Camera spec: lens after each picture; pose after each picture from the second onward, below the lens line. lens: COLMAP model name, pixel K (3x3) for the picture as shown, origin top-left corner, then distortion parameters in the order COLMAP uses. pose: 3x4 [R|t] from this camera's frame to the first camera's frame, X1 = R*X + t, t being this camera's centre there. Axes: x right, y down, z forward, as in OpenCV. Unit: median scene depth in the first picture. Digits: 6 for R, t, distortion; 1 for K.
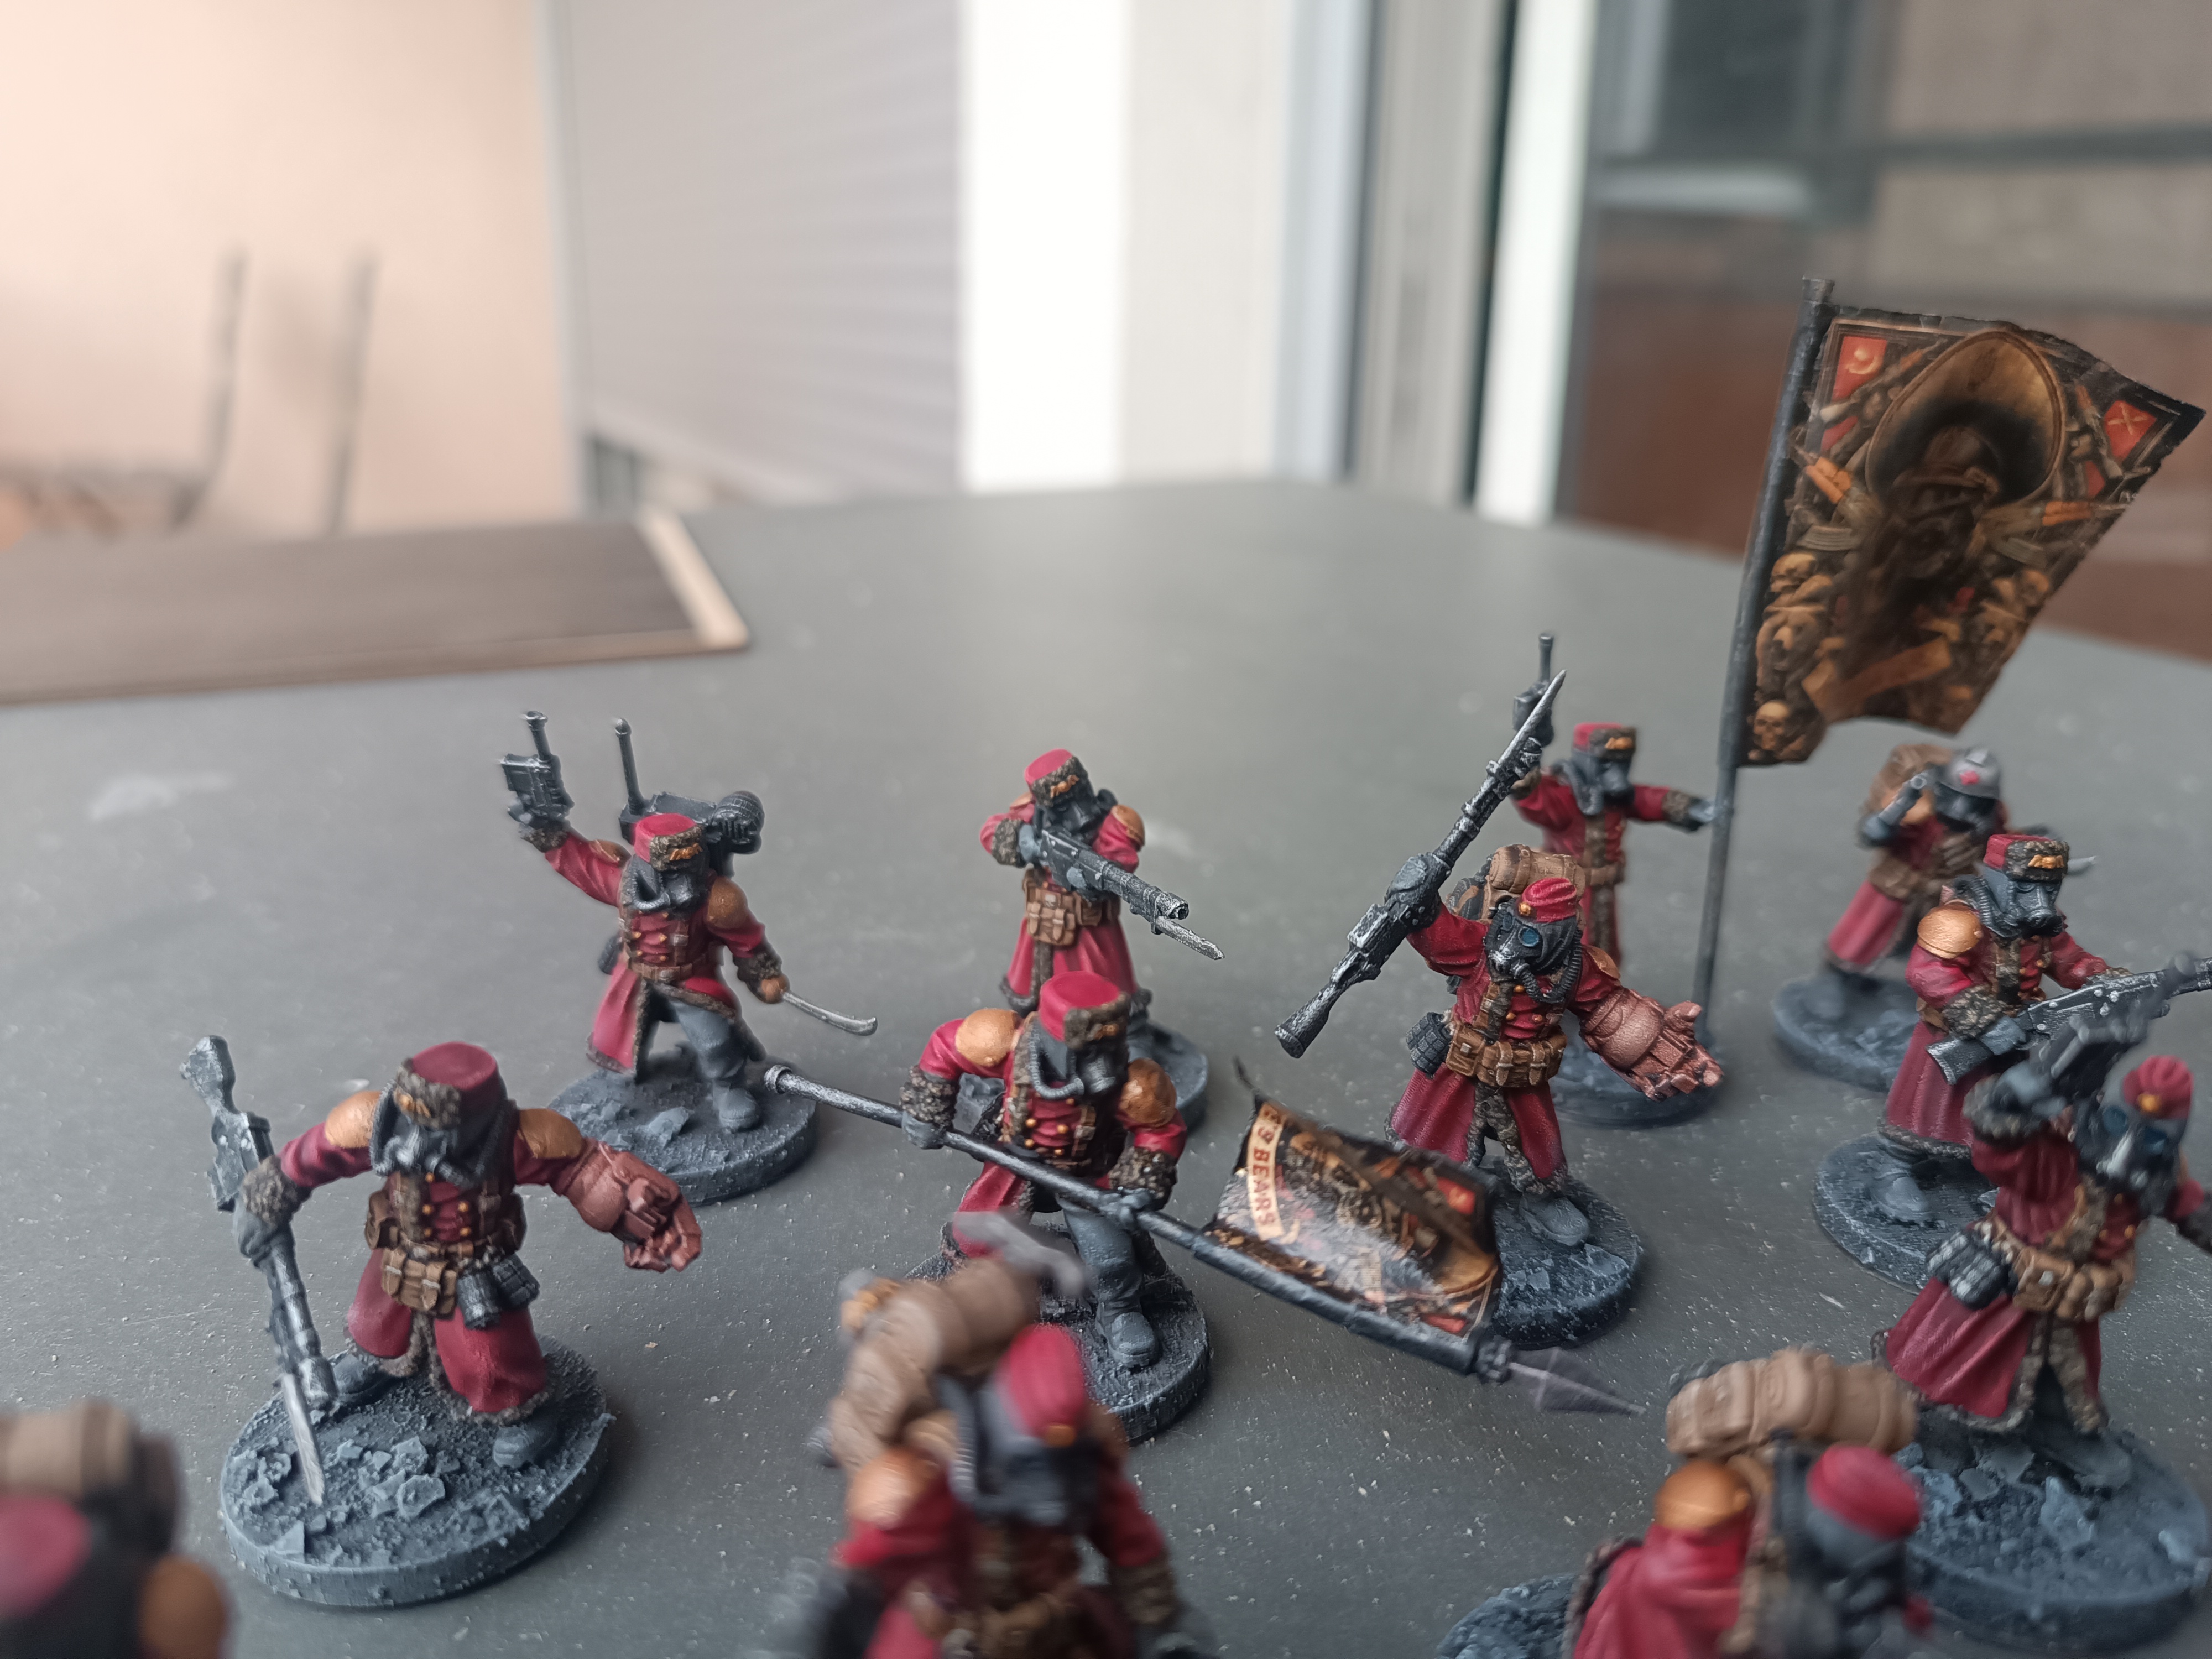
lens RADIAL K [[1705.0, 0, 1103.9], [0, 1705.0, 829.1], [0, 0, 1]] dist [-0.053311, 0.004826]
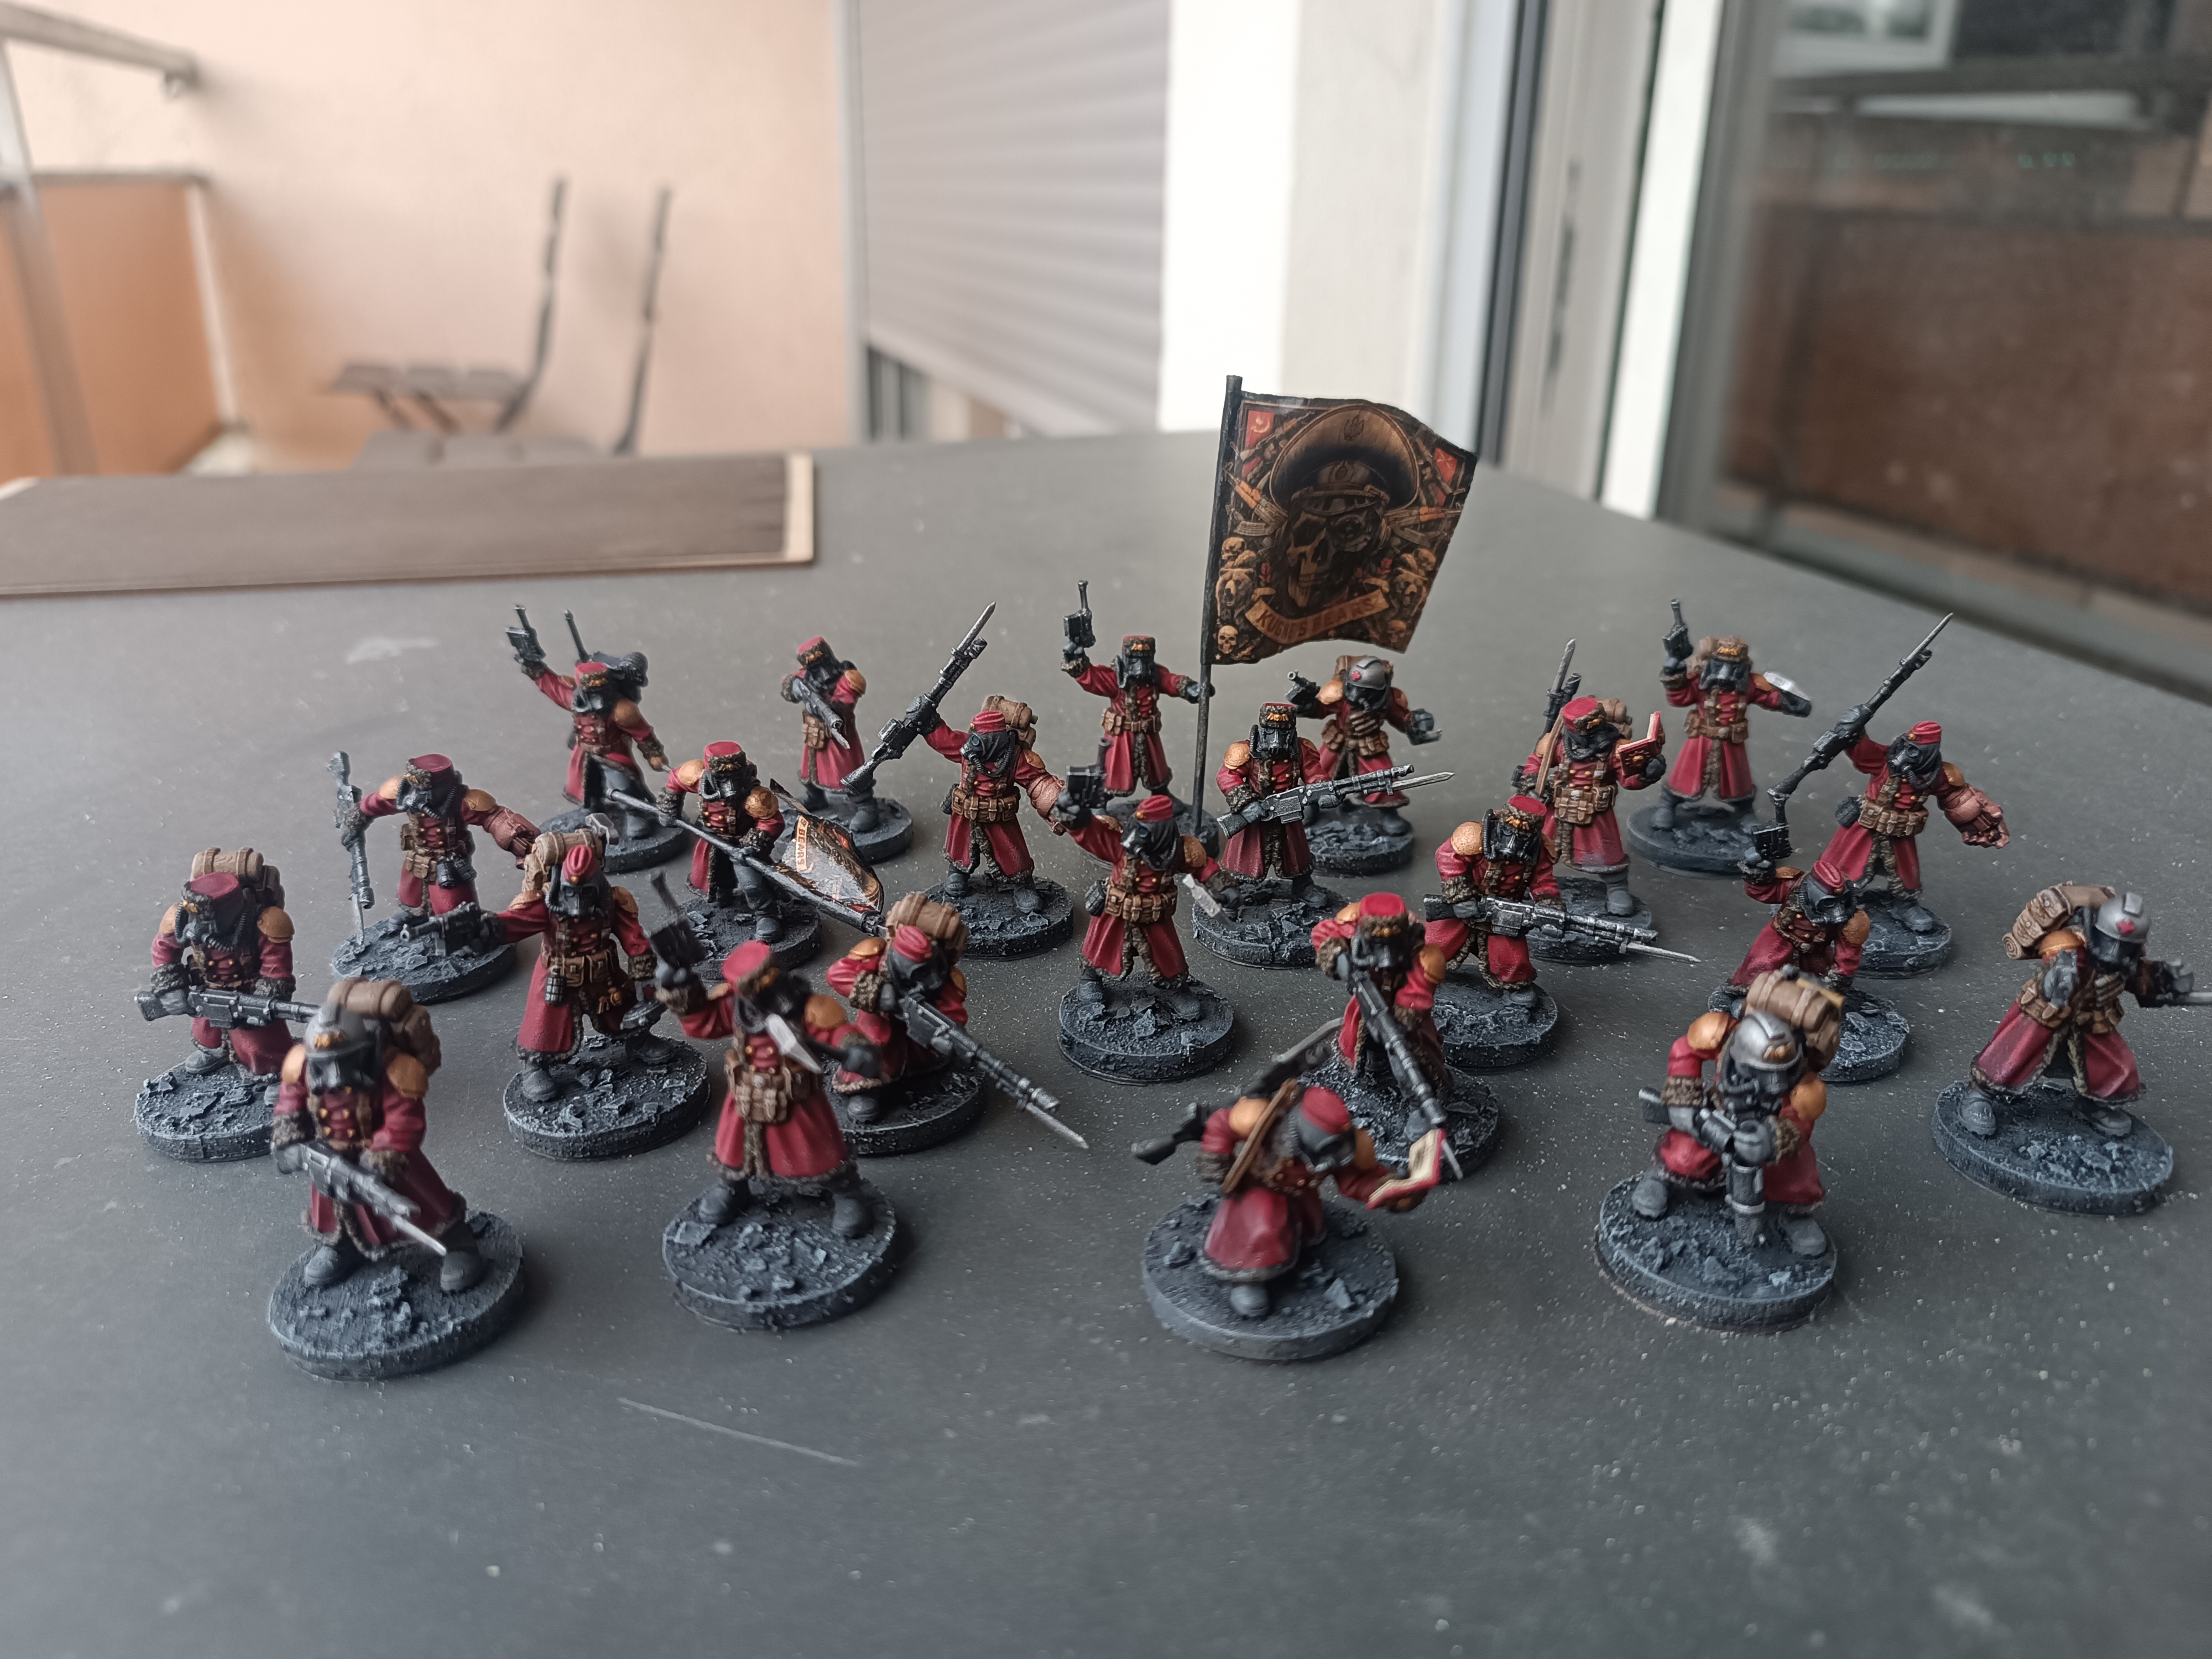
lens RADIAL K [[1658.5, 0, 1106.2], [0, 1658.5, 835.0], [0, 0, 1]] dist [-0.010904, -0.010664]
pose [[0.985573, 0.058530, -0.158810, 0.575695], [-0.049077, 0.996818, 0.062812, 0.037033], [0.161981, -0.054111, 0.985309, -0.688601]]
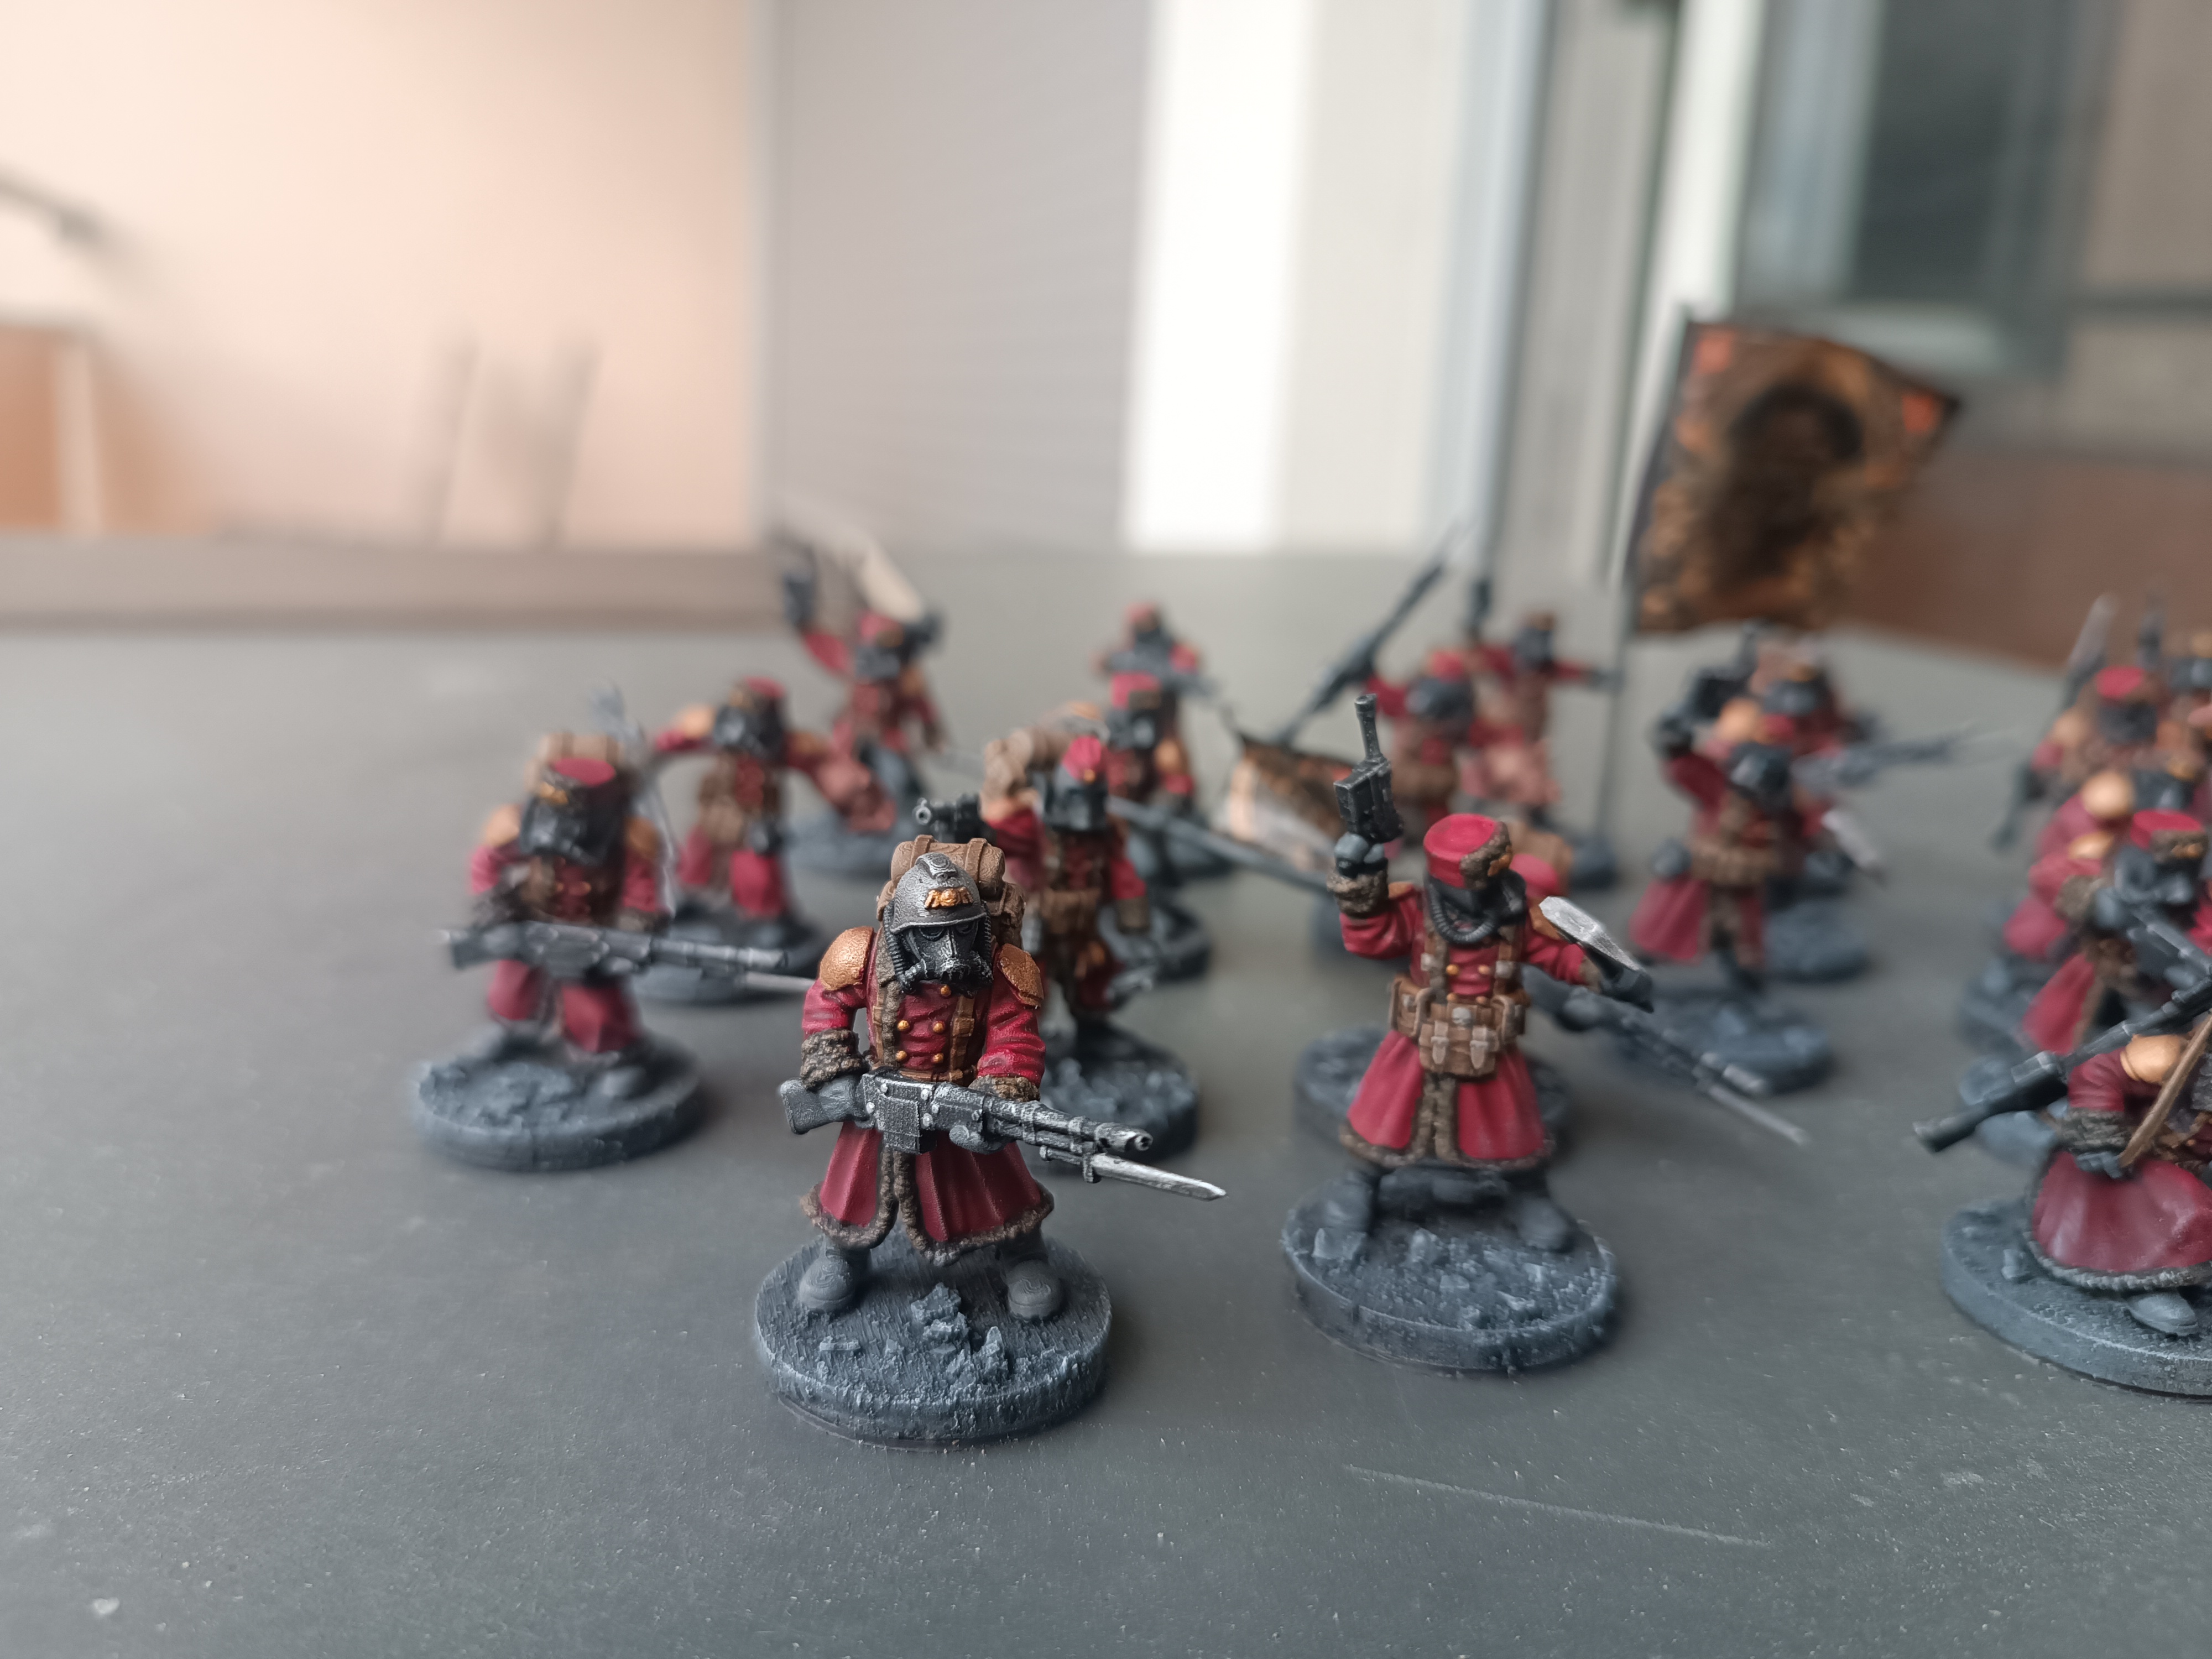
lens RADIAL K [[1756.8, 0, 1109.6], [0, 1756.8, 780.3], [0, 0, 1]] dist [-0.058439, -0.005773]
pose [[0.994362, 0.058934, -0.088154, 0.083680], [-0.067672, 0.992718, -0.099661, 0.264813], [0.081639, 0.105065, 0.991109, -0.484074]]
